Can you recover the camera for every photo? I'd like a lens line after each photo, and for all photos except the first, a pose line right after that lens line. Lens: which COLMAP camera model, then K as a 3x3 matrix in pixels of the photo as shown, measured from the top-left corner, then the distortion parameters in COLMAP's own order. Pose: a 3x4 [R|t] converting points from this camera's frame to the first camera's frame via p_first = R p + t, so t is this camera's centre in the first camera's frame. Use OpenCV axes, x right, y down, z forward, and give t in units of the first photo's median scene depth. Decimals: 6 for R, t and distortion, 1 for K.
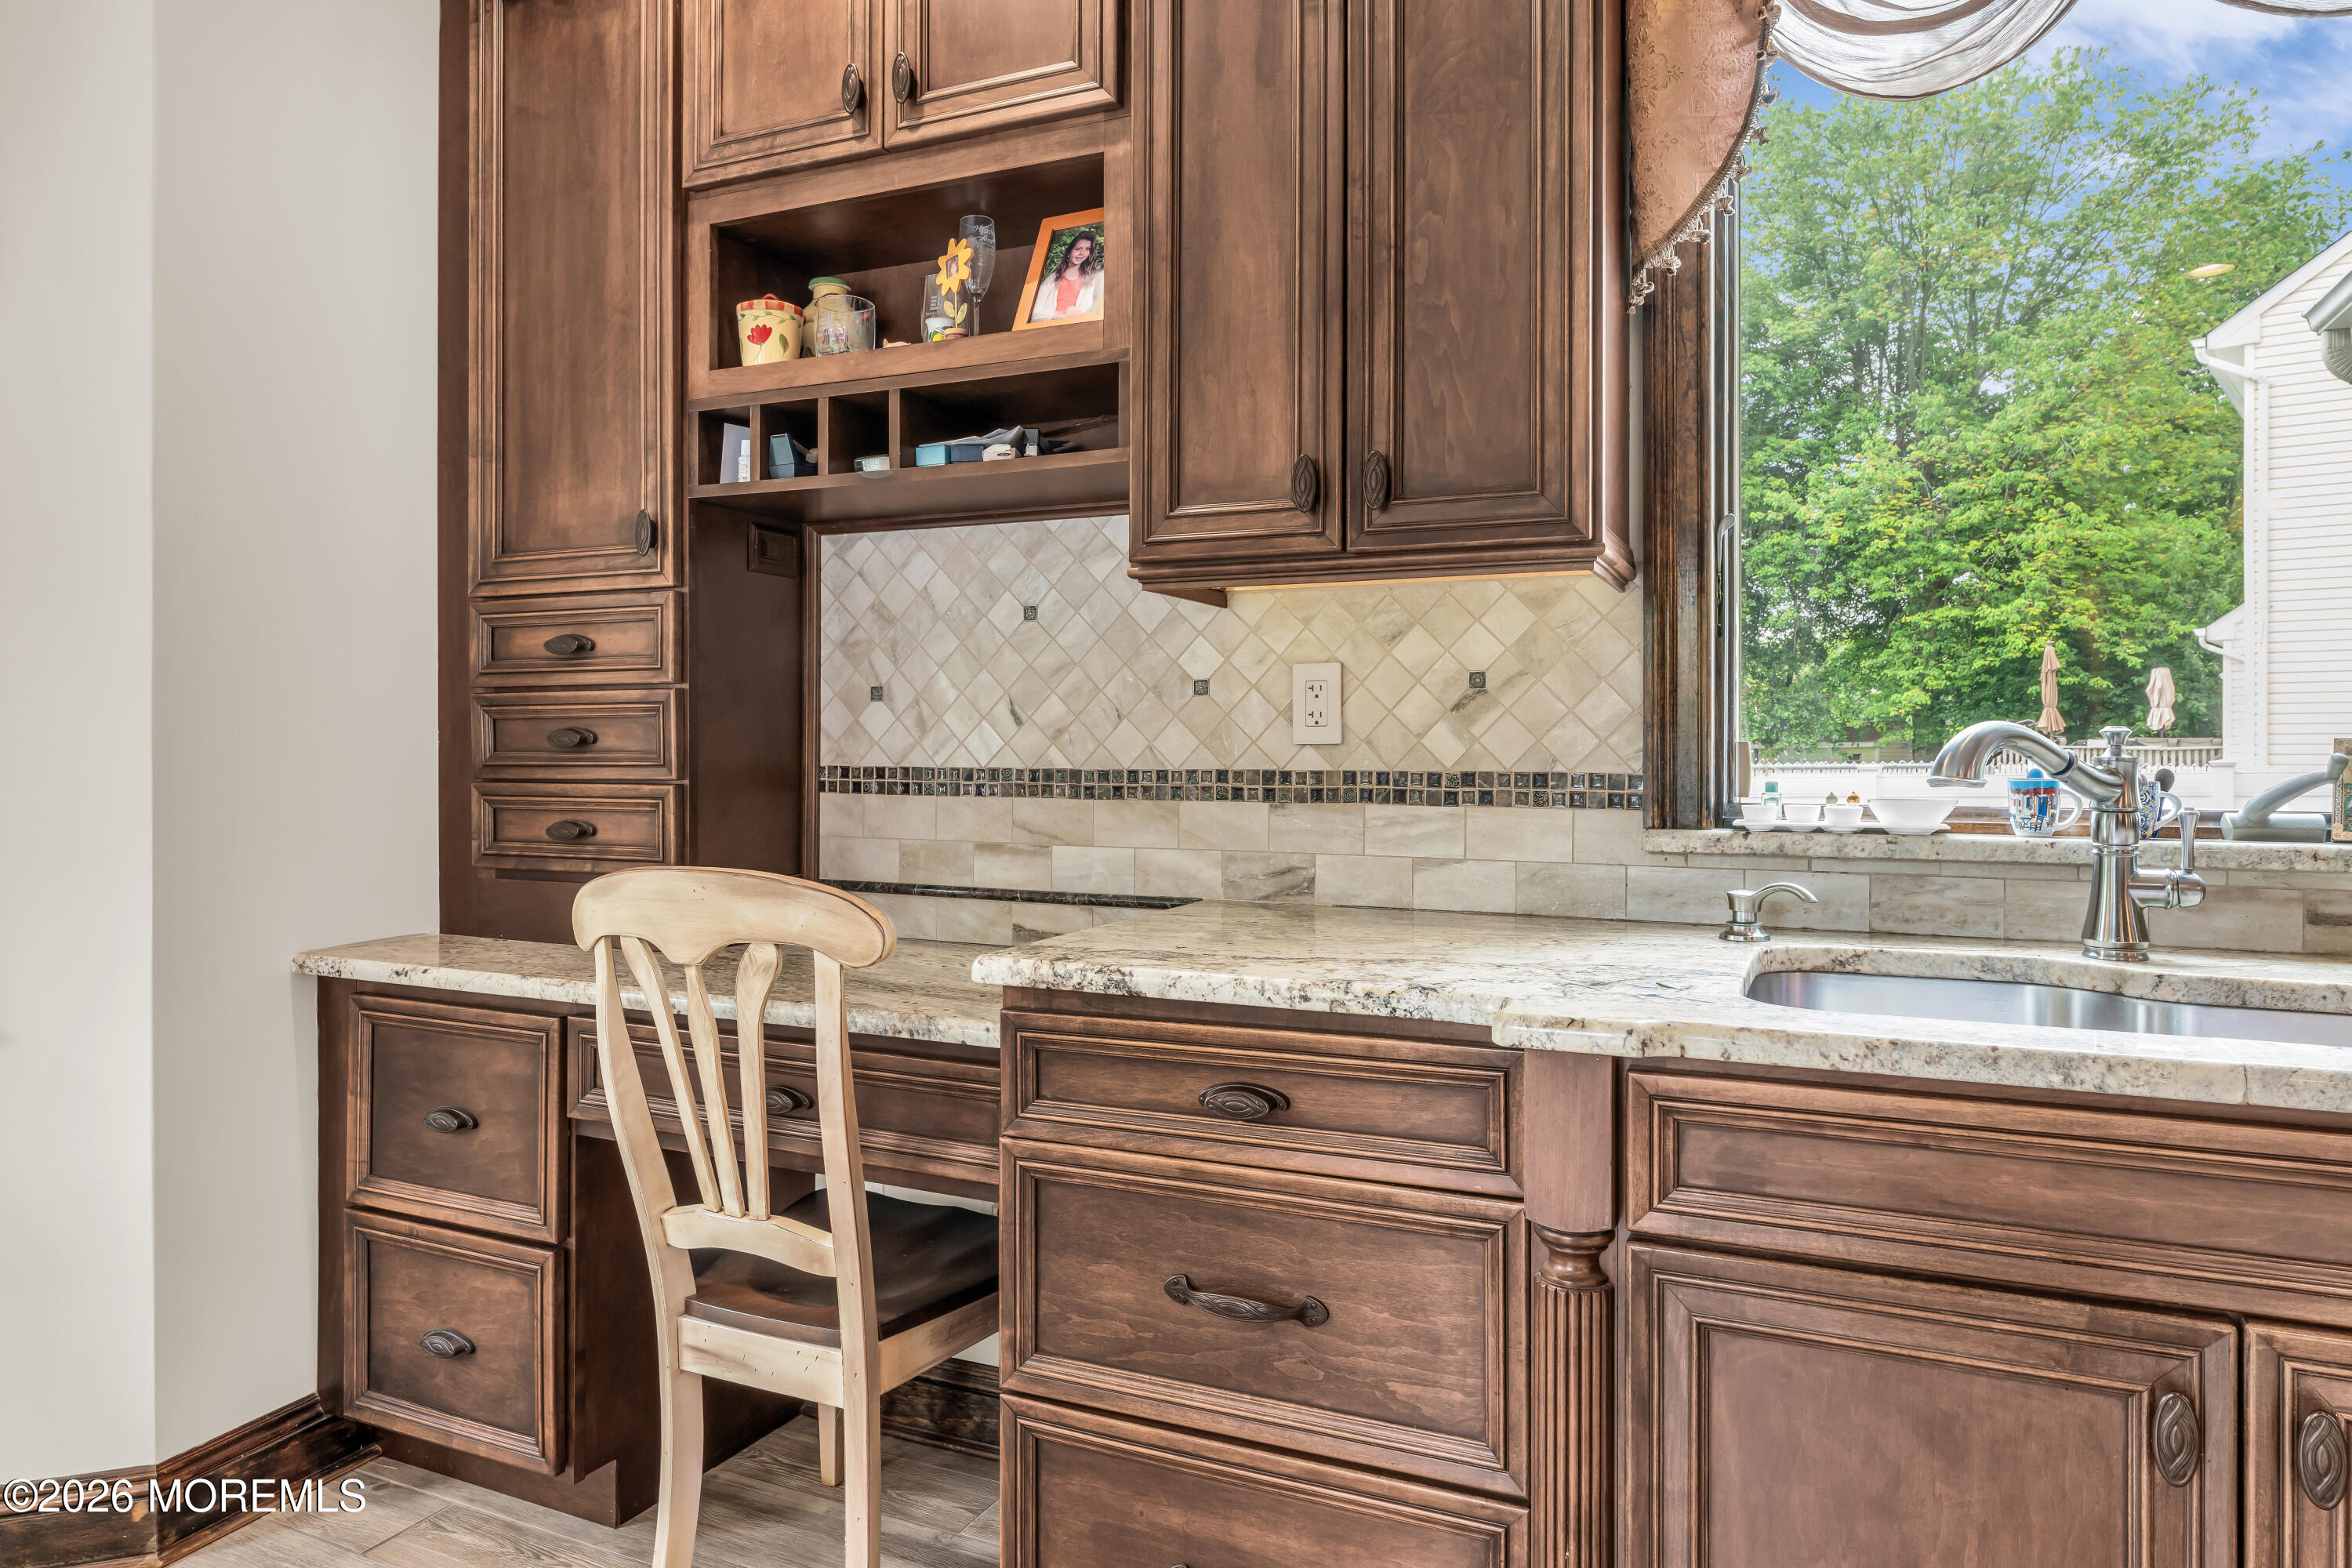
lens RADIAL K [[1410.5, 0, 1117.3], [0, 1410.5, 754.7], [0, 0, 1]] dist [0.002590, 0.000231]
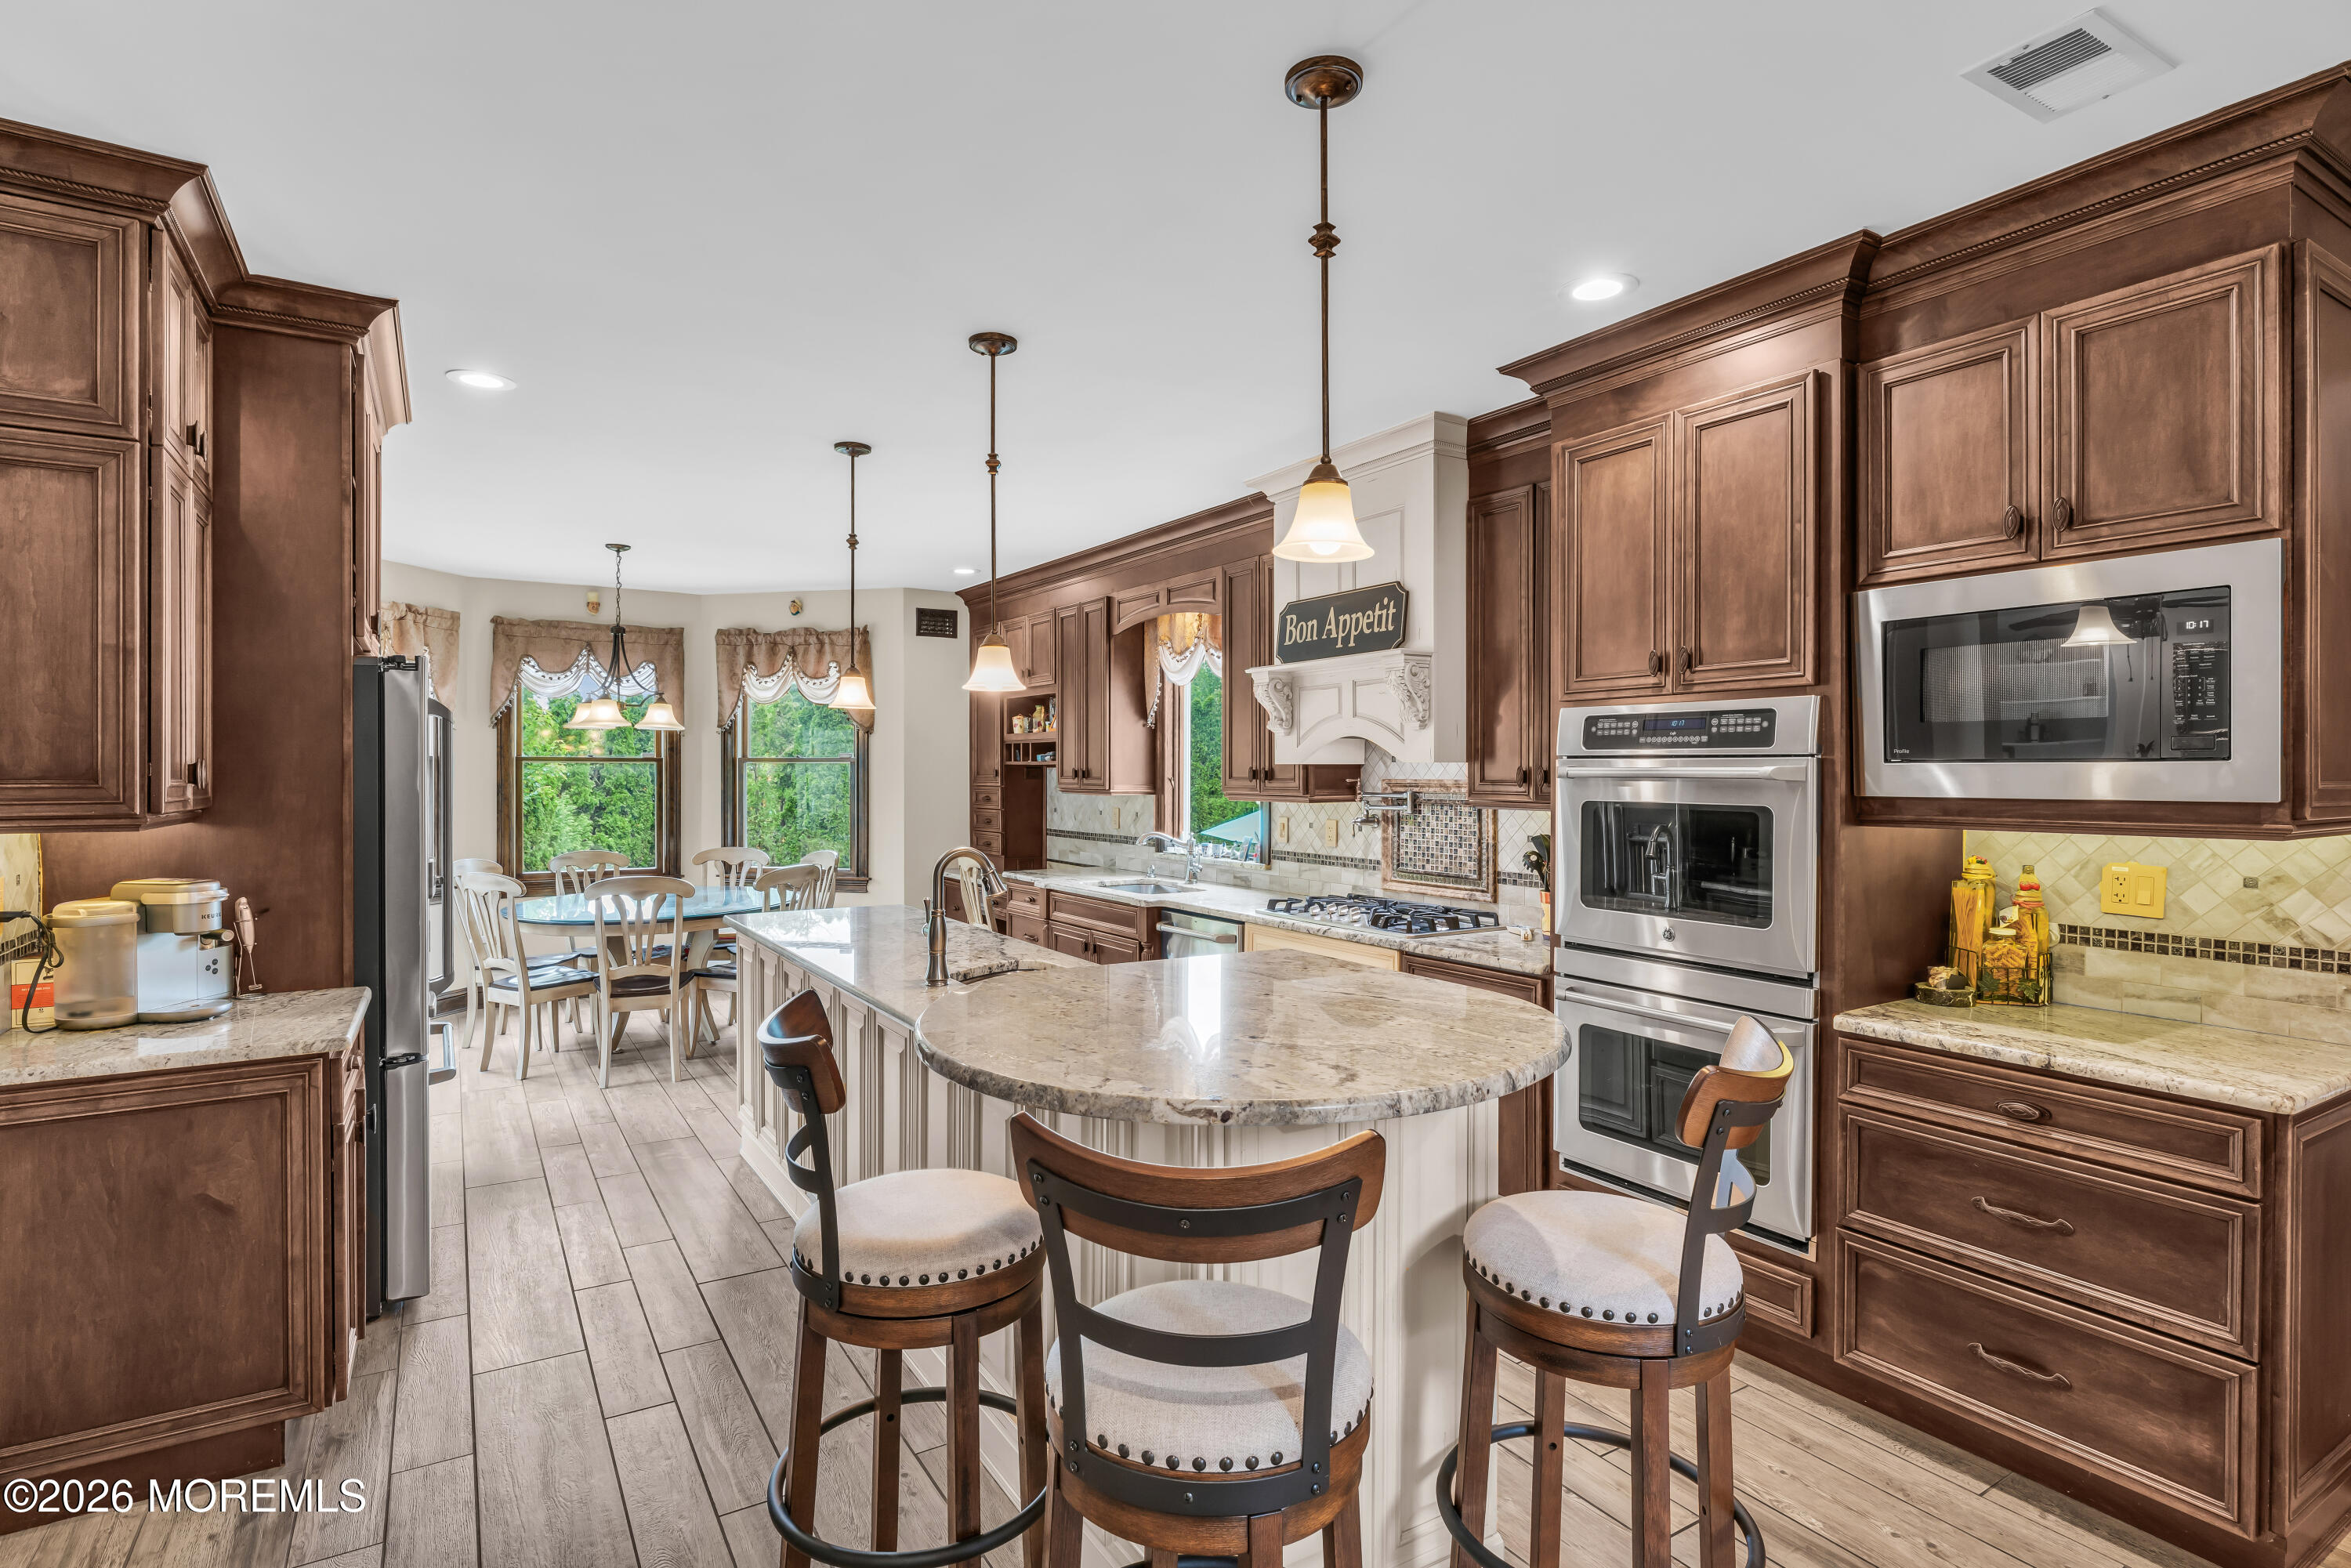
lens RADIAL K [[1142.4, 0, 1195.9], [0, 1142.4, 781.1], [0, 0, 1]] dist [-0.001980, -0.001385]
pose [[0.851490, 0.004192, -0.524355, 1.965400], [-0.001856, 0.999986, 0.004981, -0.153196], [0.524368, -0.003268, 0.851485, -1.586856]]
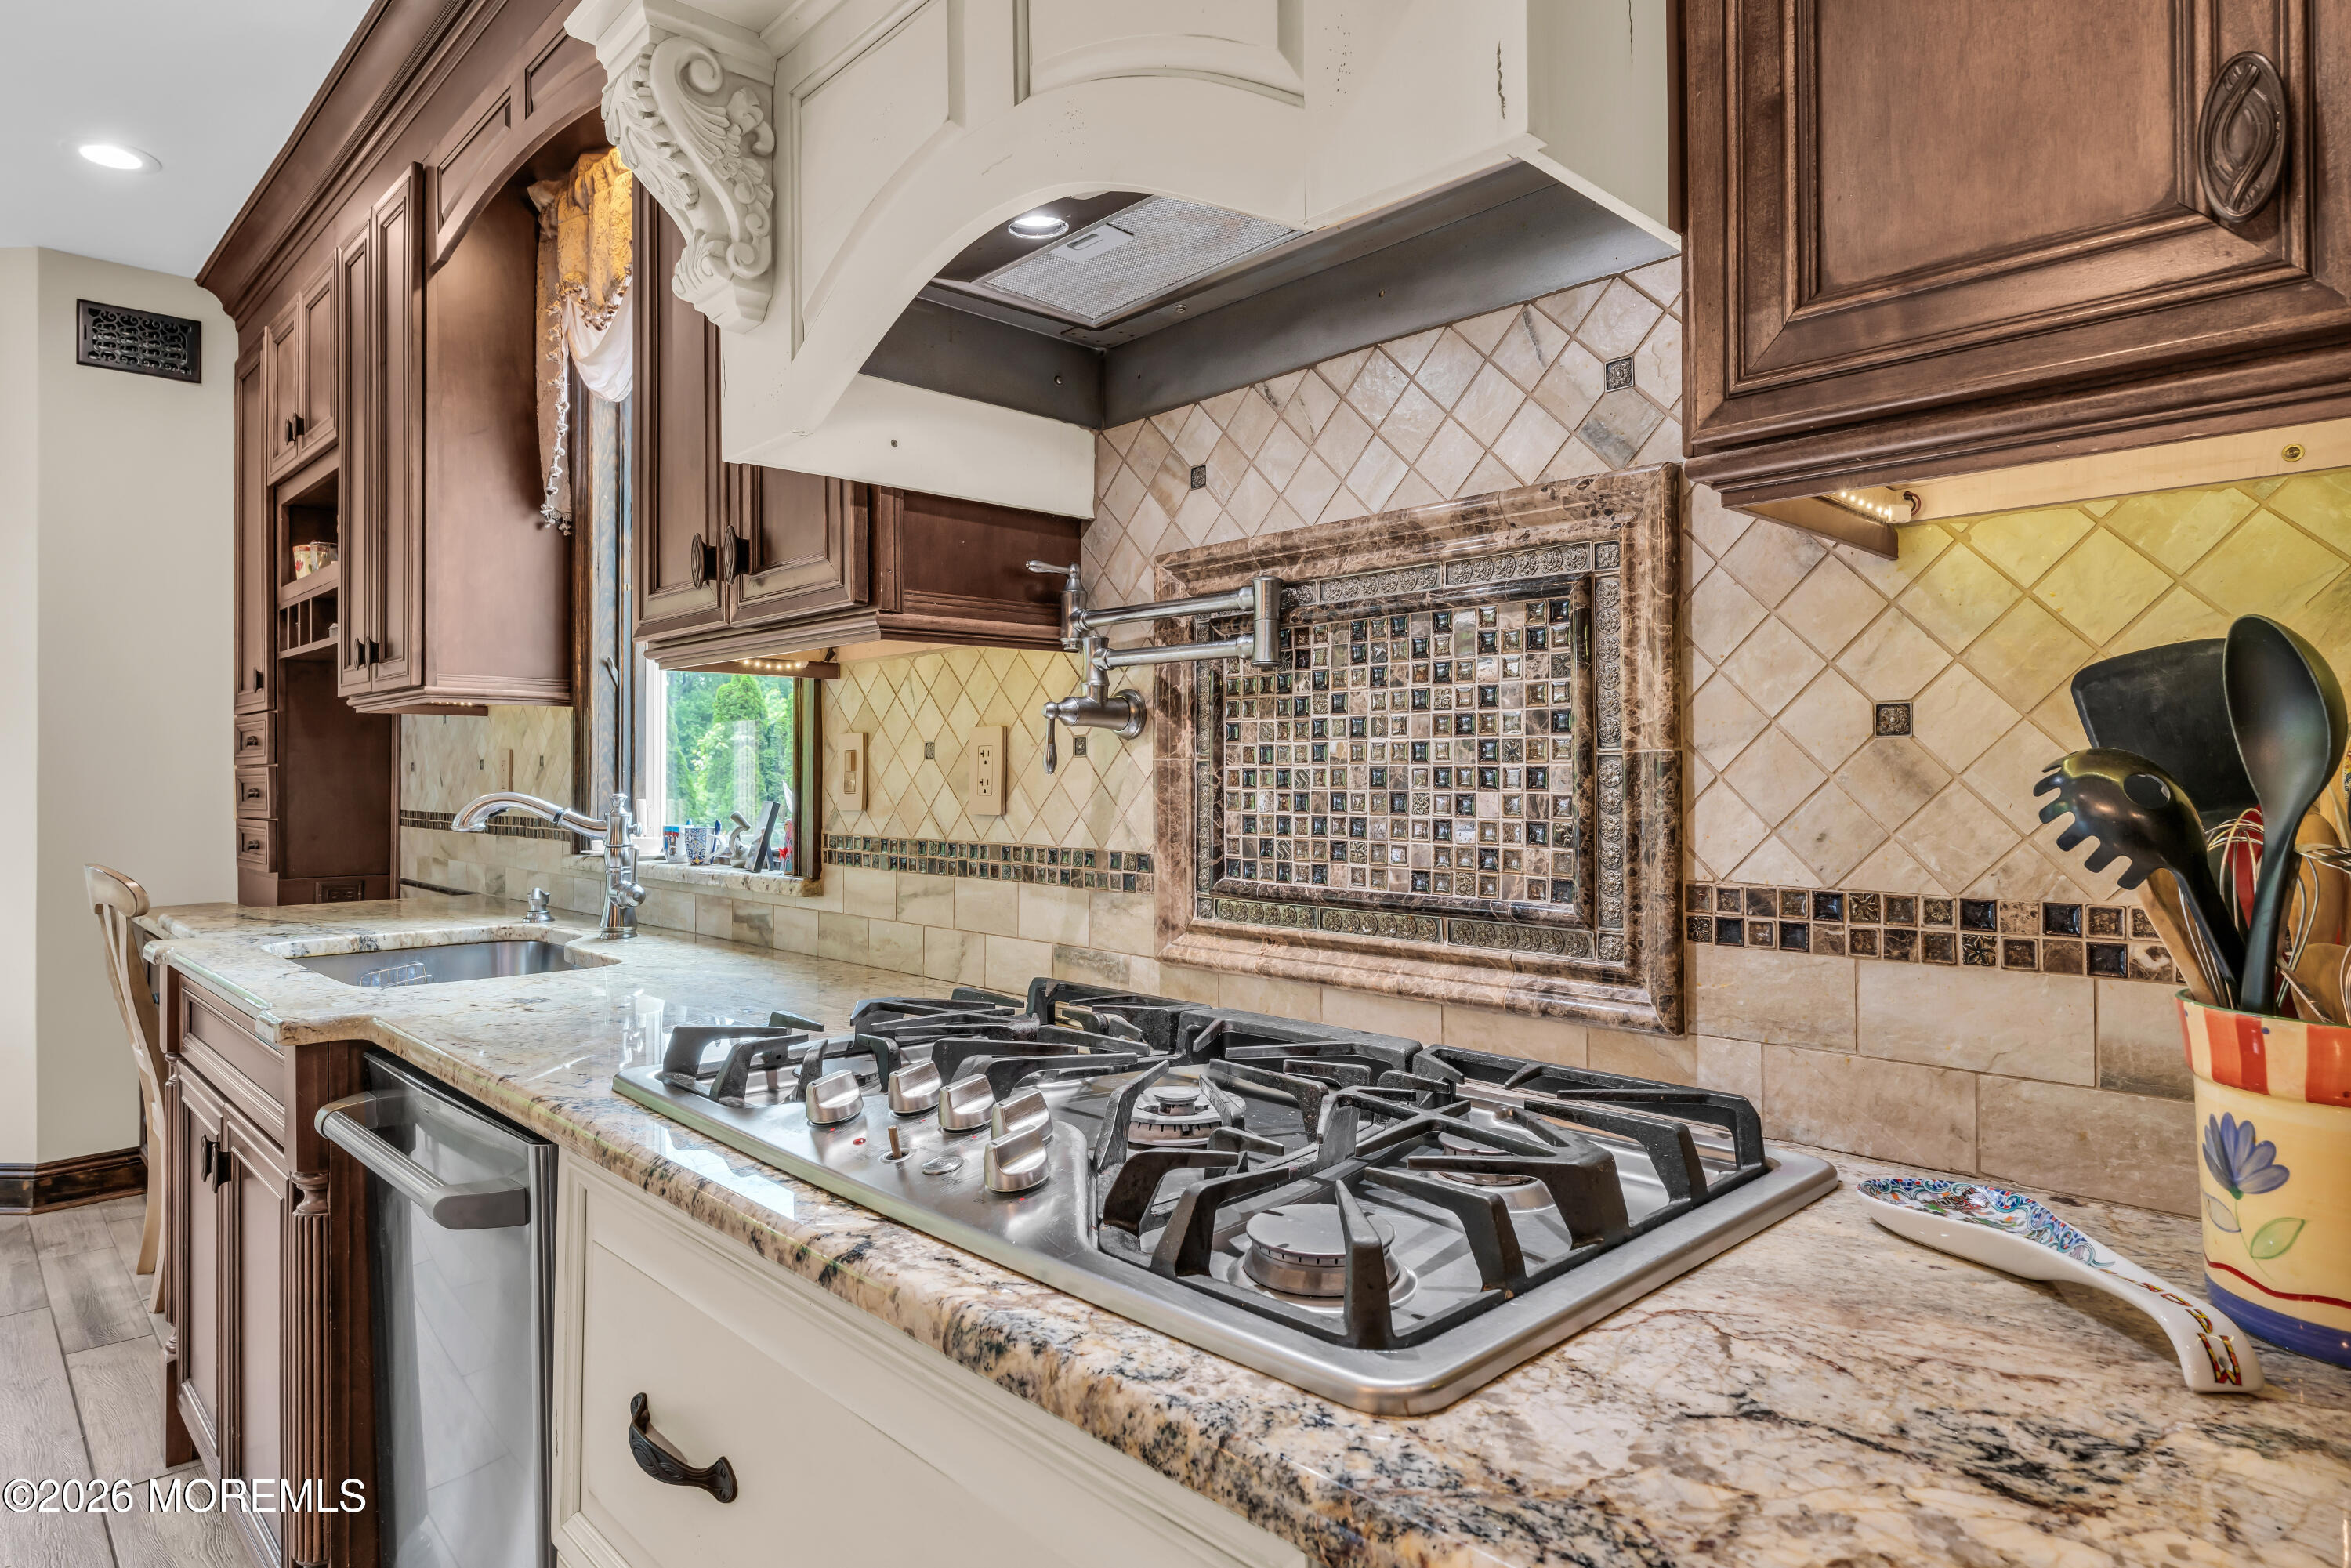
lens RADIAL K [[1260.6, 0, 1188.6], [0, 1260.6, 779.3], [0, 0, 1]] dist [0.001042, -0.001659]
pose [[0.936646, -0.003002, -0.350266, 1.342341], [0.000634, 0.999976, -0.006876, -0.020016], [0.350278, 0.006219, 0.936625, -0.084830]]
